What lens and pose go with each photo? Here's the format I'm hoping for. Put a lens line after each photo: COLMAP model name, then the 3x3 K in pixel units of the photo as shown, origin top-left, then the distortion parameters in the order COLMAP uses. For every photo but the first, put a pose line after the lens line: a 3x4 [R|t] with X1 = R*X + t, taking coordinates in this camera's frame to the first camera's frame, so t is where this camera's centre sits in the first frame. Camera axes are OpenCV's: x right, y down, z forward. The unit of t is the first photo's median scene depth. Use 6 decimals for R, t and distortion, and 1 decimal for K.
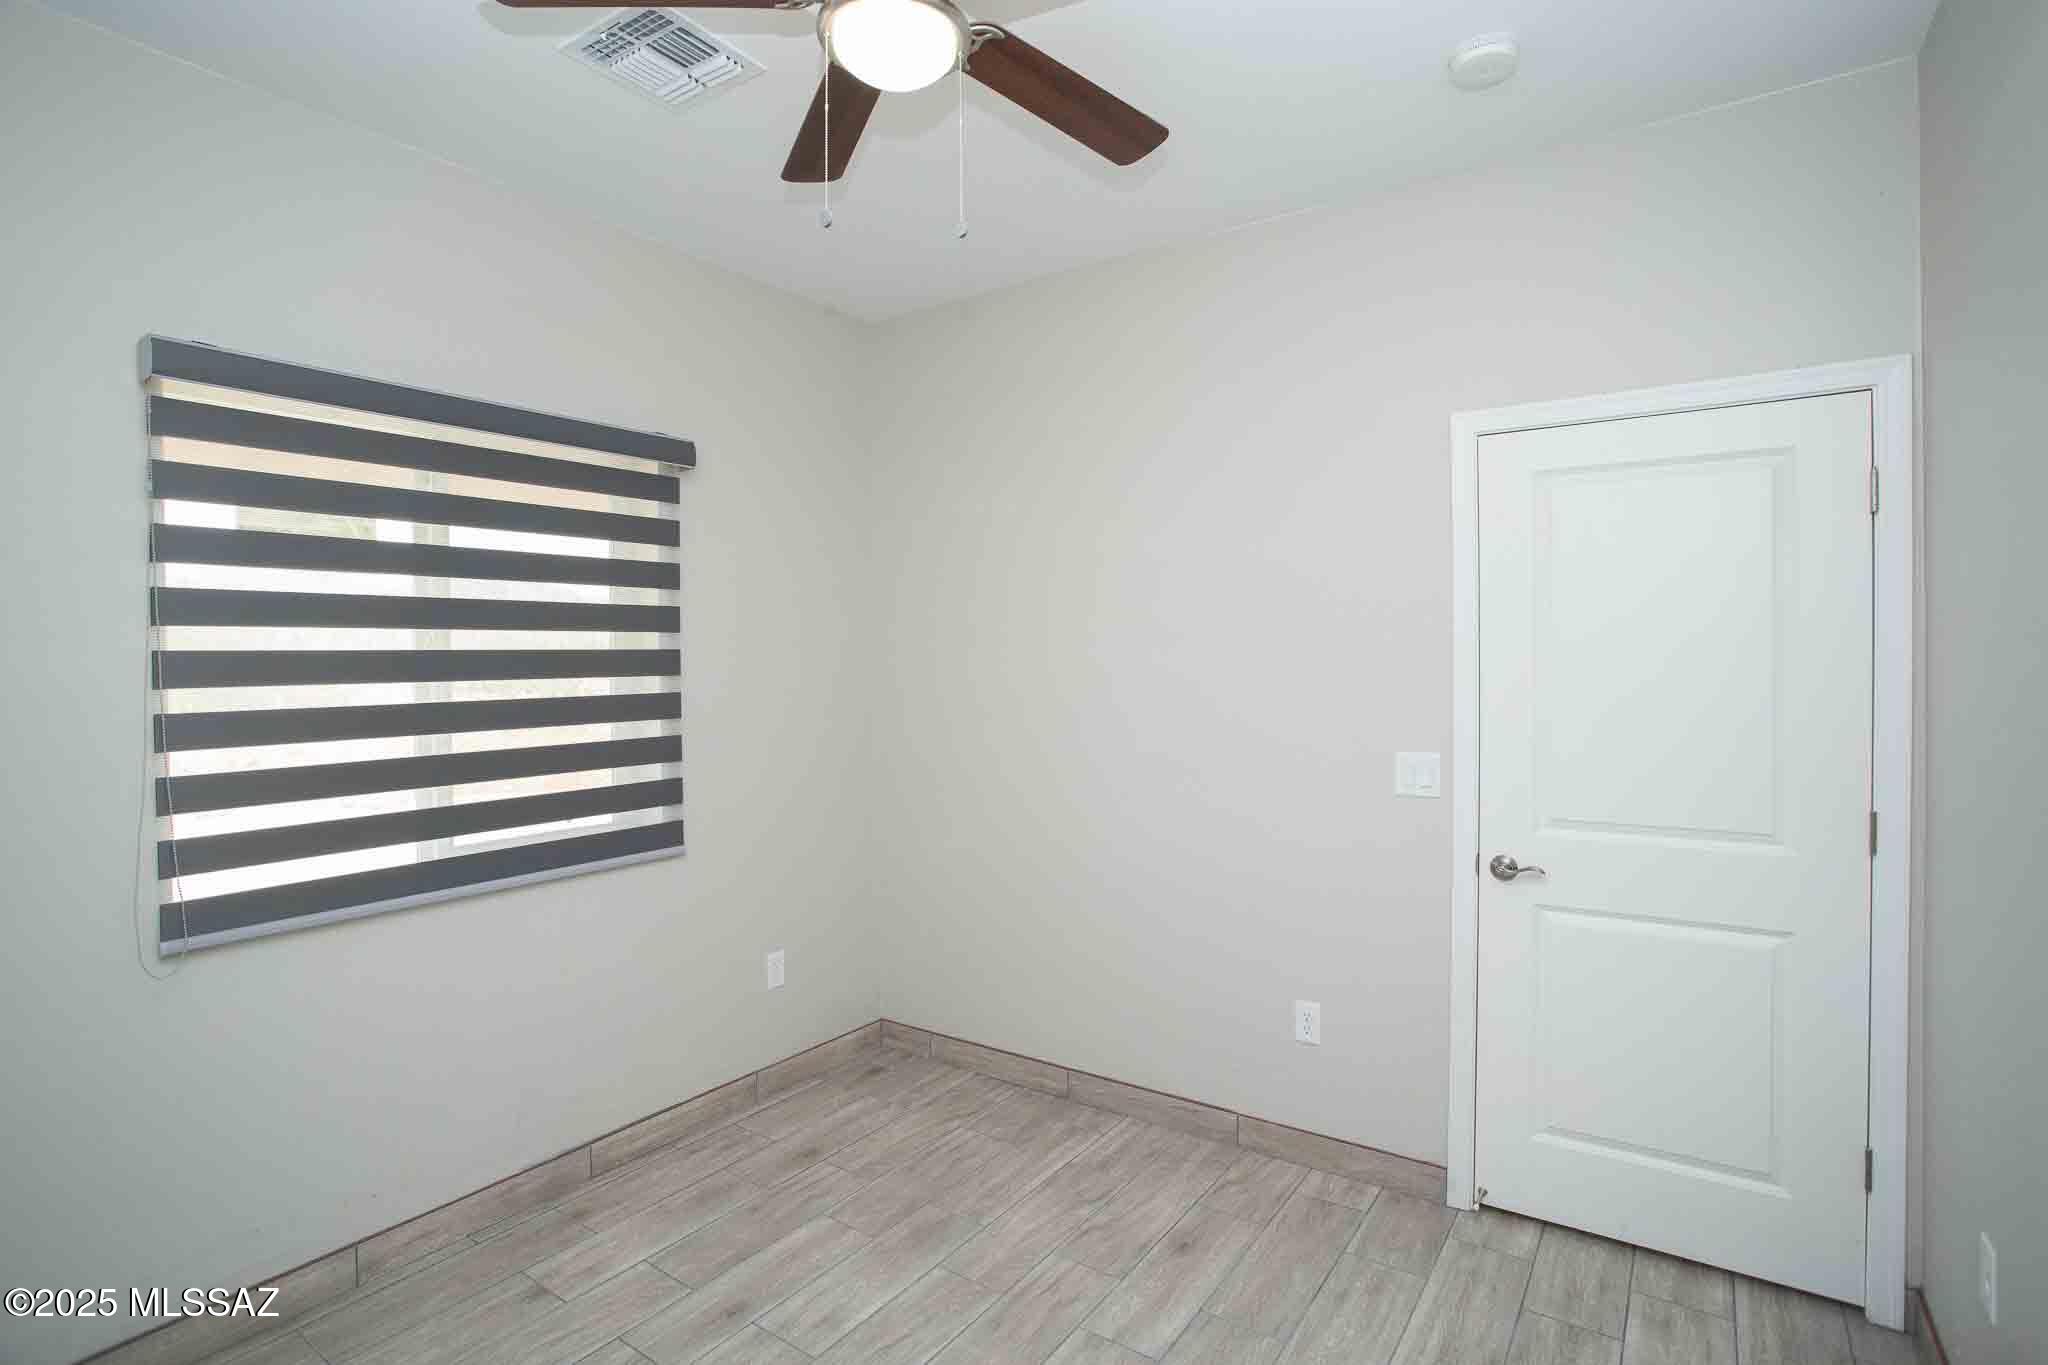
lens RADIAL K [[1020.2, 0, 1047.4], [0, 1020.2, 666.8], [0, 0, 1]] dist [-0.003719, -0.000573]
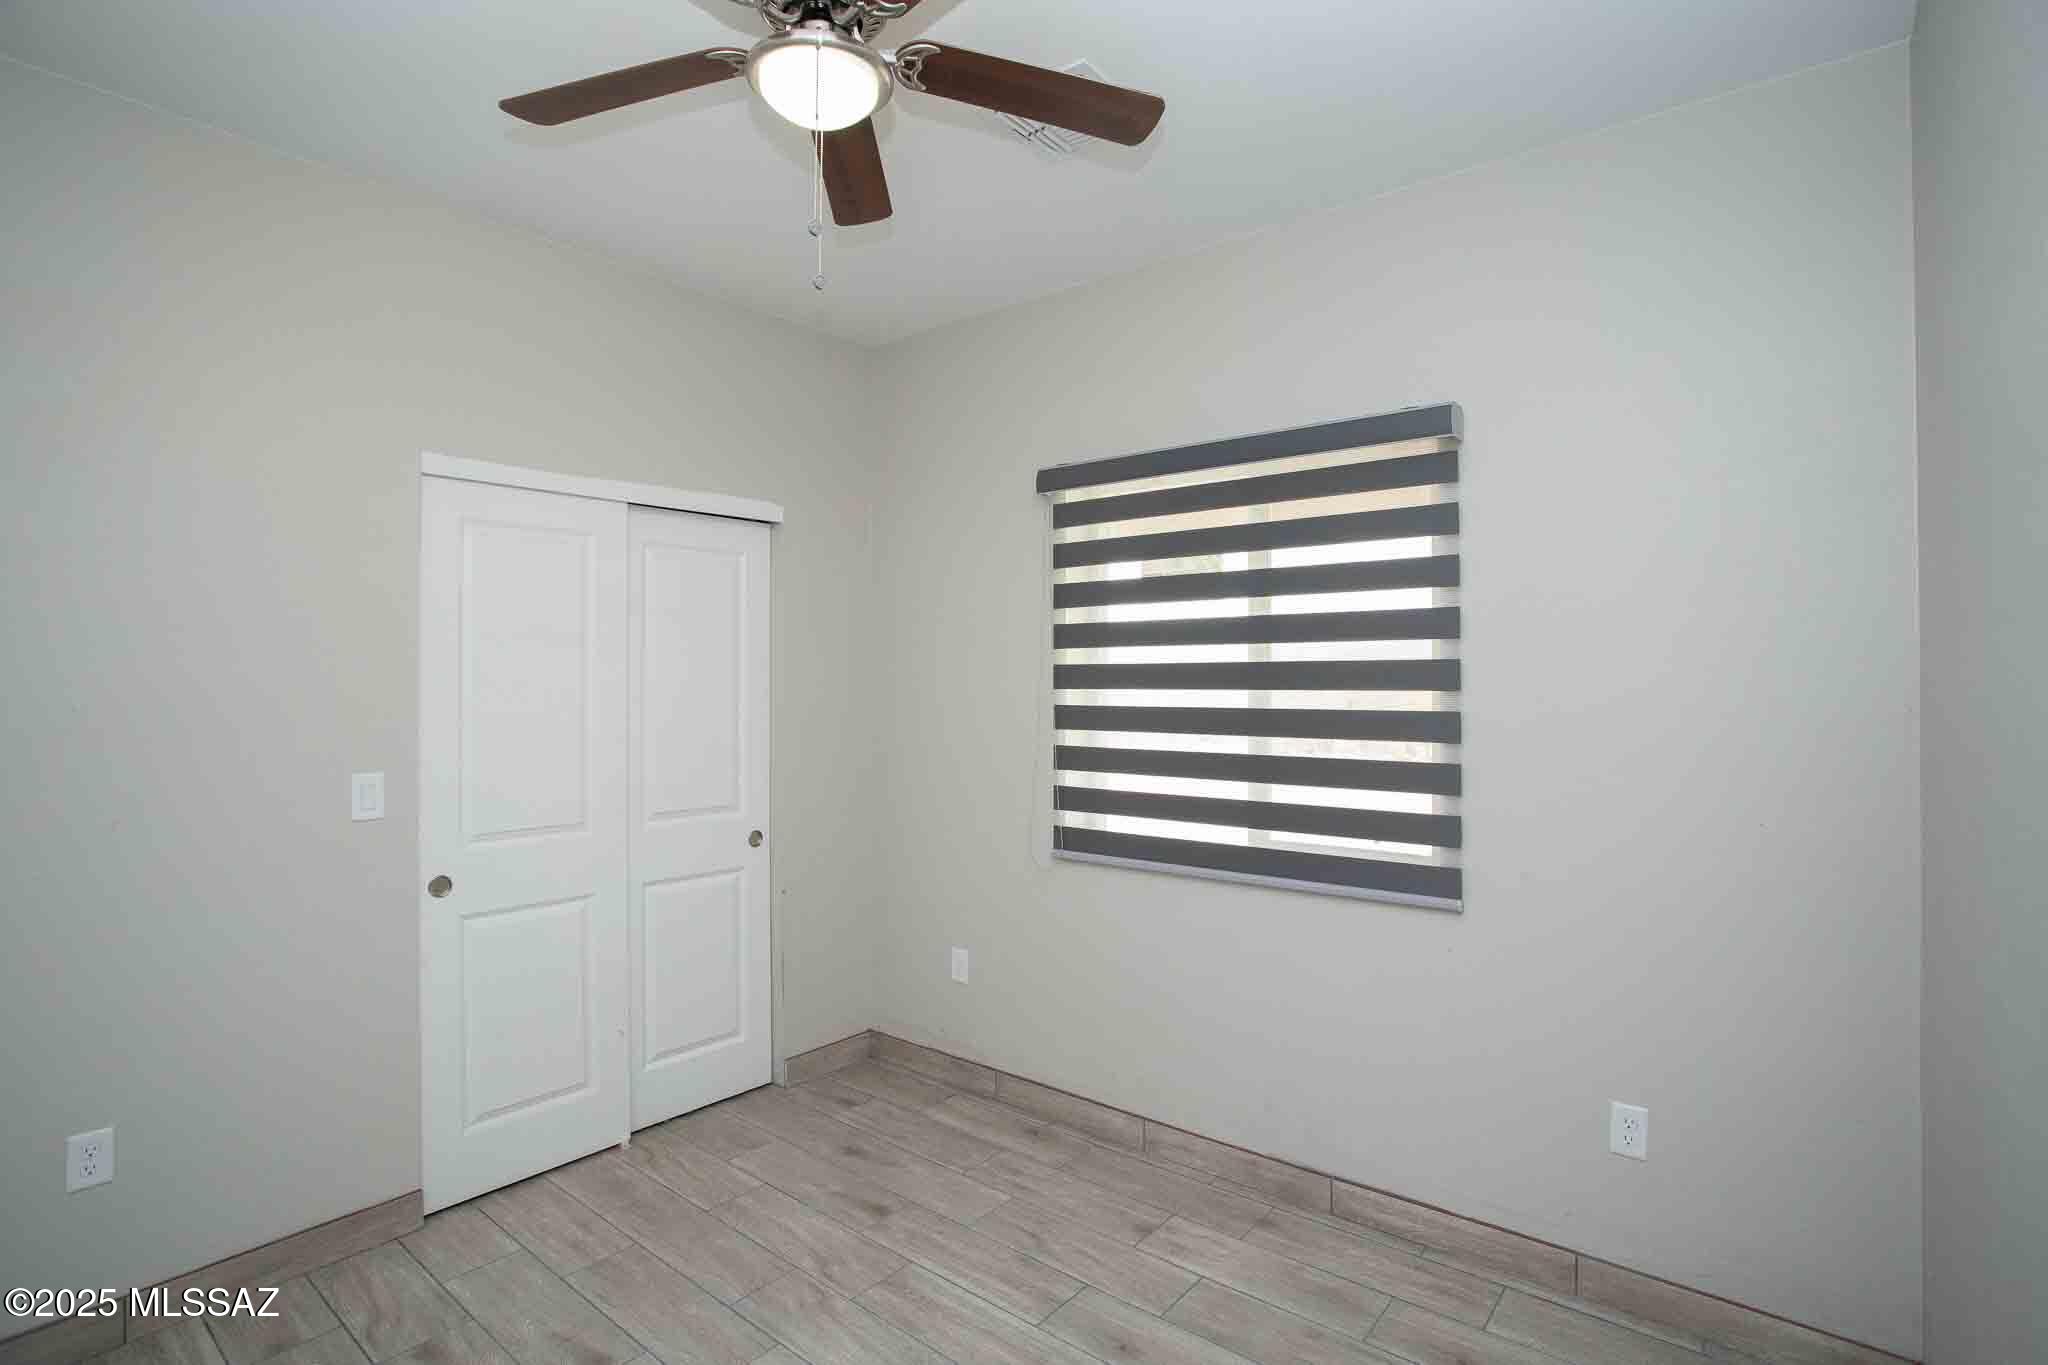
lens RADIAL K [[1037.7, 0, 1024.0], [0, 1037.7, 682.5], [0, 0, 1]] dist [0.025197, -0.027152]
pose [[-0.090700, 0.016678, -0.995739, 0.701874], [-0.002885, 0.999851, 0.017009, -0.015612], [0.995874, 0.004416, -0.090638, 1.029717]]
